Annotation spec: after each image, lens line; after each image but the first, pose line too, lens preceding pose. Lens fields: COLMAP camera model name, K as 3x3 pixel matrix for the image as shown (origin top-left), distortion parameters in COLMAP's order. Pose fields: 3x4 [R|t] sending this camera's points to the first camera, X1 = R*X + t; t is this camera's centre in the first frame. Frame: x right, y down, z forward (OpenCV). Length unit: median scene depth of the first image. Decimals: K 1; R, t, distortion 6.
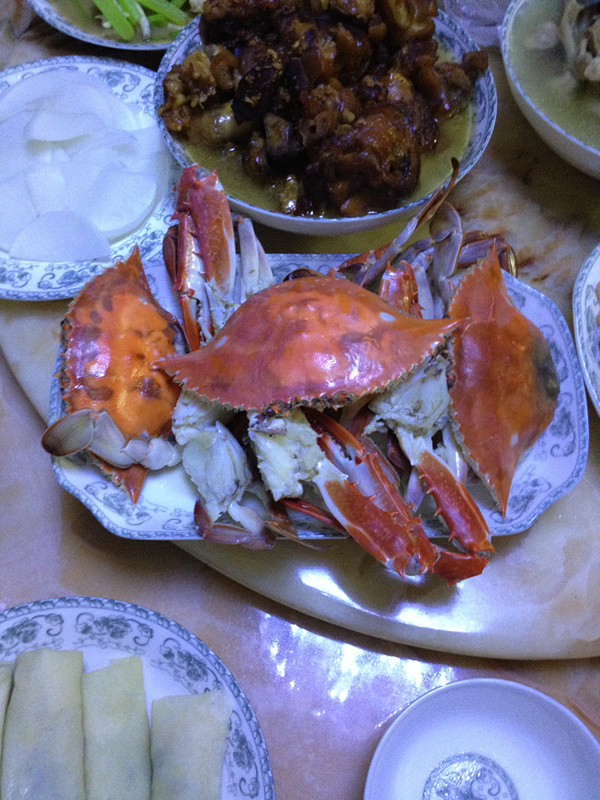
lens RADIAL K [[755.0, 0, 302.7], [0, 755.0, 397.4], [0, 0, 1]] dist [0.175823, -0.386805]
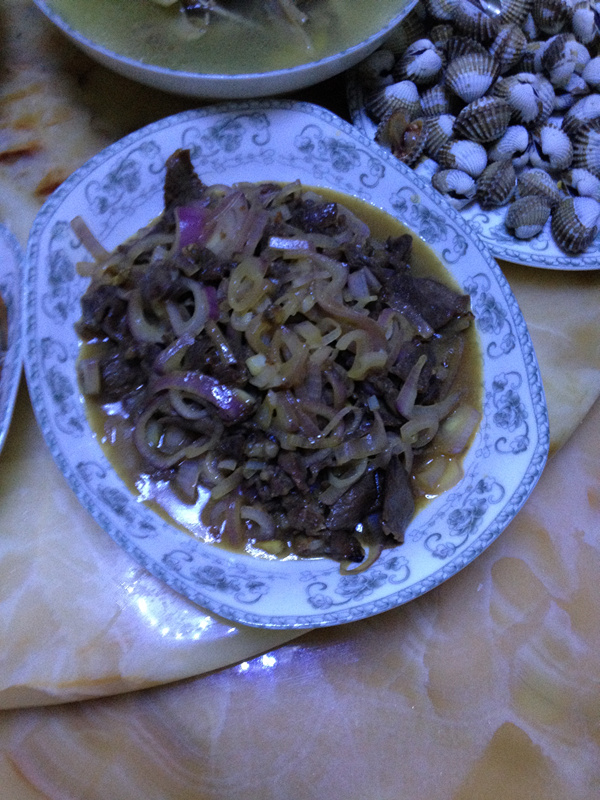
lens RADIAL K [[755.0, 0, 302.7], [0, 755.0, 397.4], [0, 0, 1]] dist [0.175823, -0.386805]
pose [[0.999115, 0.013422, 0.039853, 0.583445], [-0.017484, 0.994488, 0.103387, -0.057912], [-0.038245, -0.103992, 0.993843, 0.223190]]
